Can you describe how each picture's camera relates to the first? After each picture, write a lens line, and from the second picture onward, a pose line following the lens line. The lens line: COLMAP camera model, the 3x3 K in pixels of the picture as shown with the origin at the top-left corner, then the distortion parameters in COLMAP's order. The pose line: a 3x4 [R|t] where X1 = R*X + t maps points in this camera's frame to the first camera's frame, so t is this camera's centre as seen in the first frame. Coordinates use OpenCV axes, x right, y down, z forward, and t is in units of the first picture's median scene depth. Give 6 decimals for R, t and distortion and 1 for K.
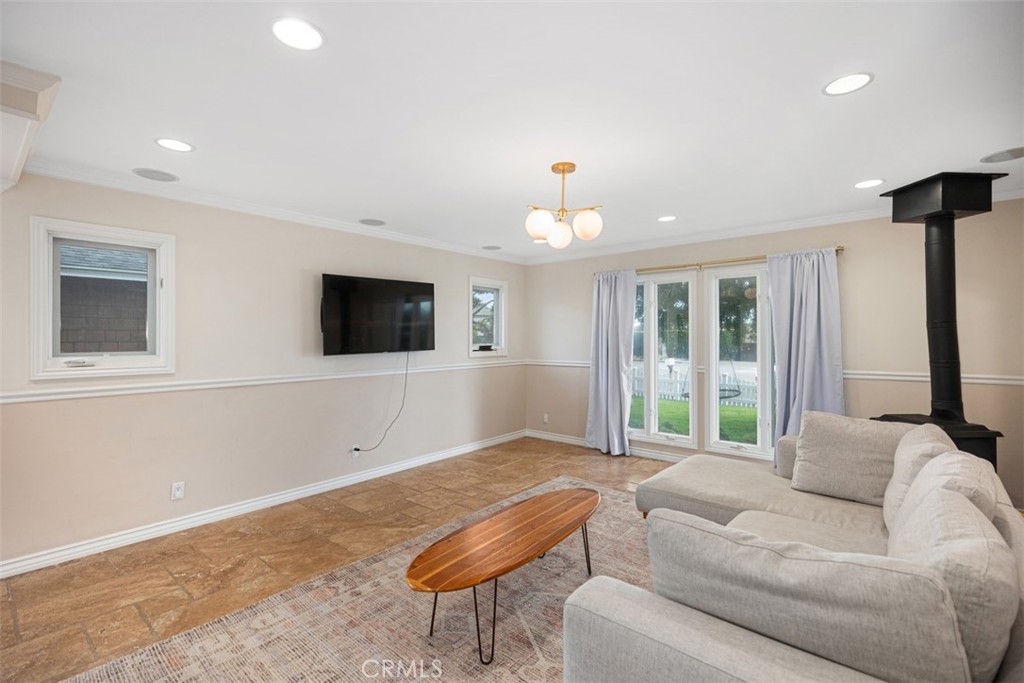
lens RADIAL K [[459.3, 0, 516.0], [0, 459.3, 335.6], [0, 0, 1]] dist [0.004255, -0.001985]
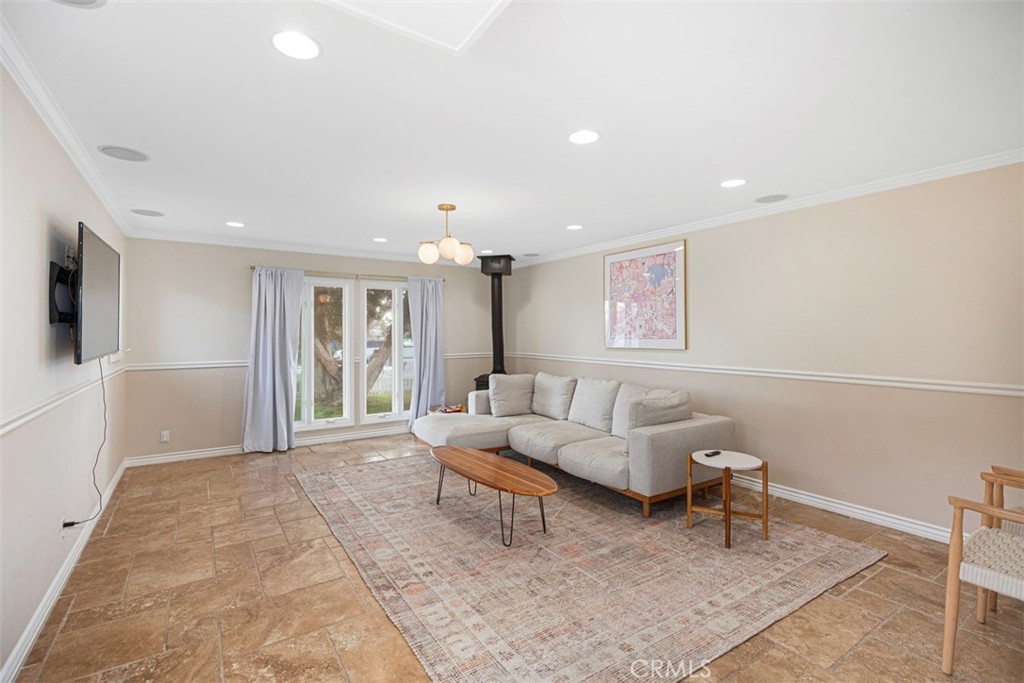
lens RADIAL K [[459.3, 0, 505.1], [0, 459.3, 333.4], [0, 0, 1]] dist [0.004255, -0.001985]
pose [[0.287252, 0.002811, 0.957851, -0.970543], [-0.003082, 0.999993, -0.002010, 0.004471], [-0.957850, -0.002374, 0.287259, 0.386167]]
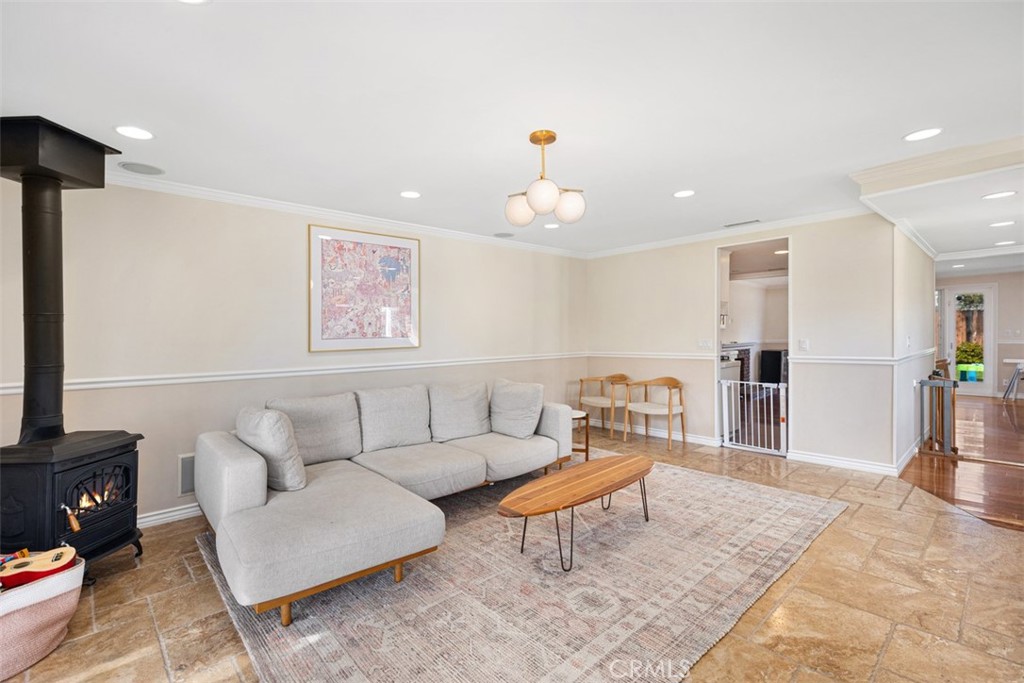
lens RADIAL K [[459.3, 0, 511.0], [0, 459.3, 343.2], [0, 0, 1]] dist [0.004255, -0.001985]
pose [[-0.990471, 0.016060, 0.136780, 0.027620], [0.017745, 0.999781, 0.011107, 0.024840], [-0.136572, 0.013428, -0.990539, 1.625911]]
